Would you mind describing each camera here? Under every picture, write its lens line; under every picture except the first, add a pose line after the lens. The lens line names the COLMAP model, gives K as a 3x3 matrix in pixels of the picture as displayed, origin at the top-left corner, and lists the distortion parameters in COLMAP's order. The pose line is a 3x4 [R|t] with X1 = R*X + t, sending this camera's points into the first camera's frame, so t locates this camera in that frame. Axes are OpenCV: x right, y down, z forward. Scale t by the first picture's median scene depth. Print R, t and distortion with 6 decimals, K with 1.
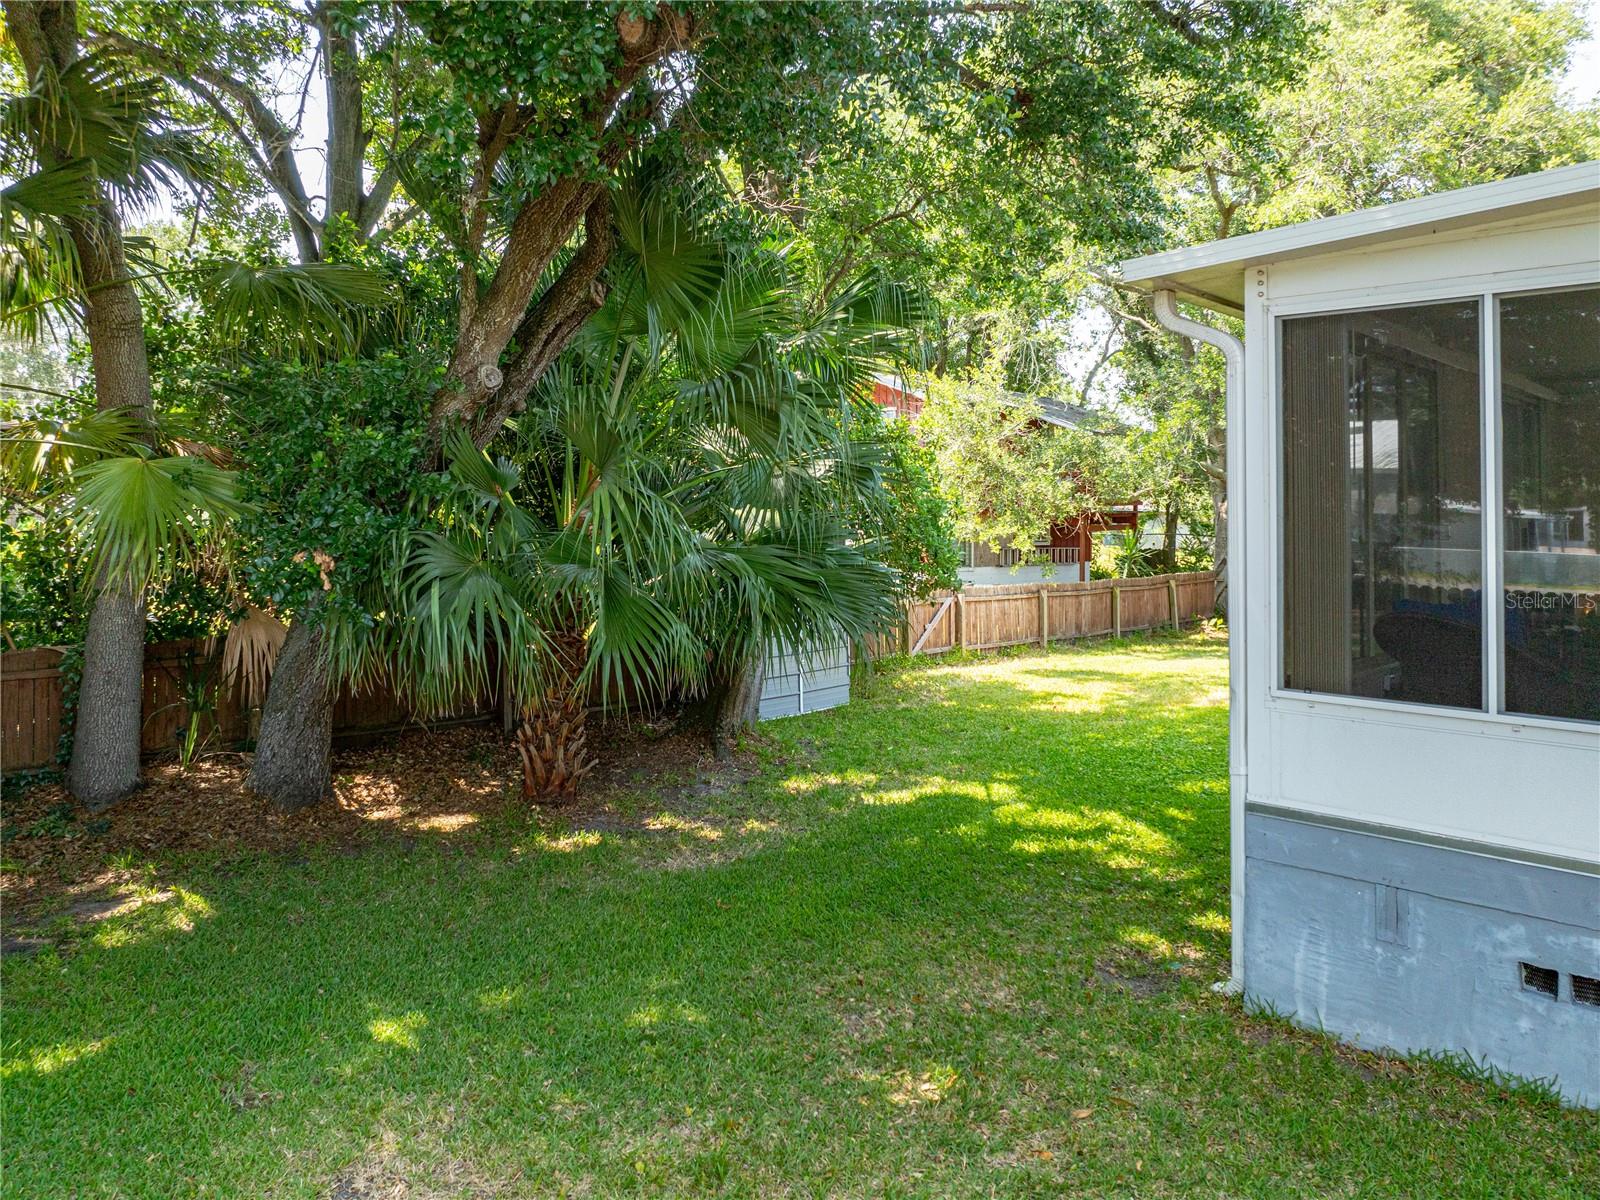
lens RADIAL K [[1137.6, 0, 798.2], [0, 1137.6, 591.3], [0, 0, 1]] dist [-0.028384, 0.013517]
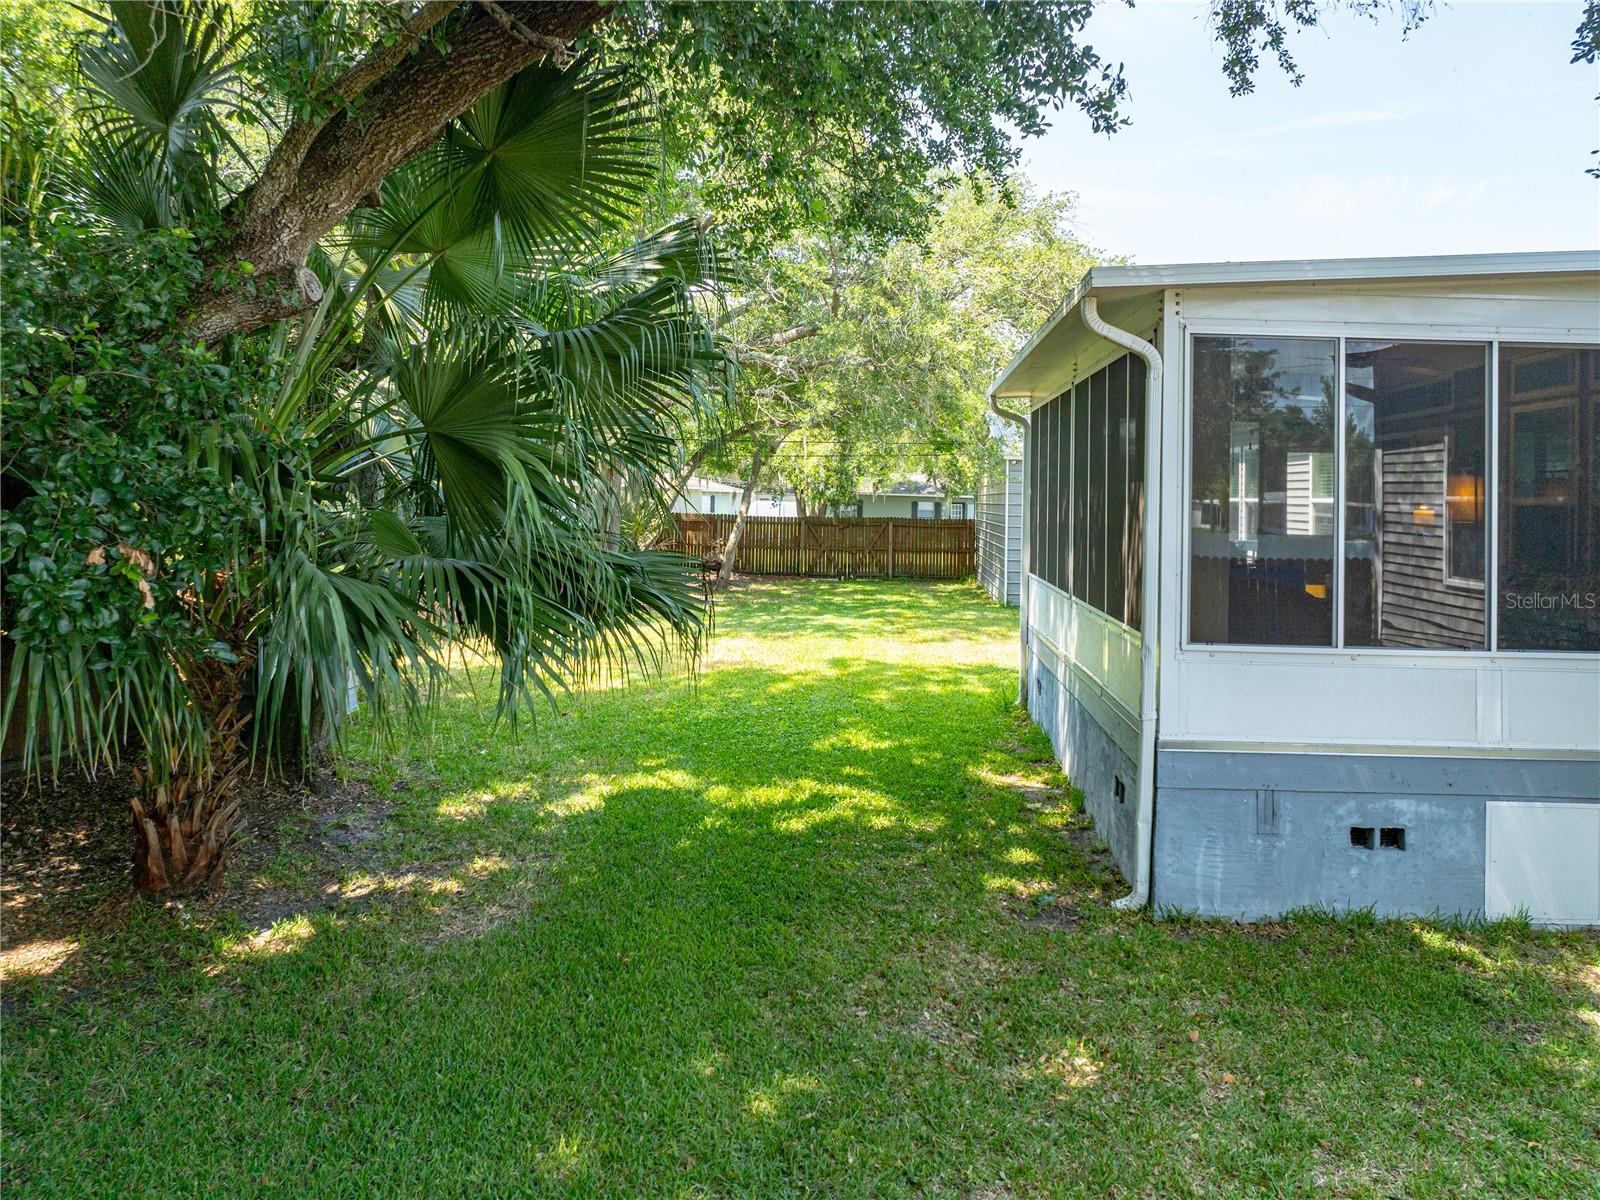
lens RADIAL K [[1137.6, 0, 798.2], [0, 1137.6, 591.3], [0, 0, 1]] dist [-0.028384, 0.013517]
pose [[0.742433, -0.054278, 0.667718, -0.700330], [0.033279, 0.998470, 0.044161, -0.036099], [-0.669093, -0.010565, 0.743103, 0.403634]]
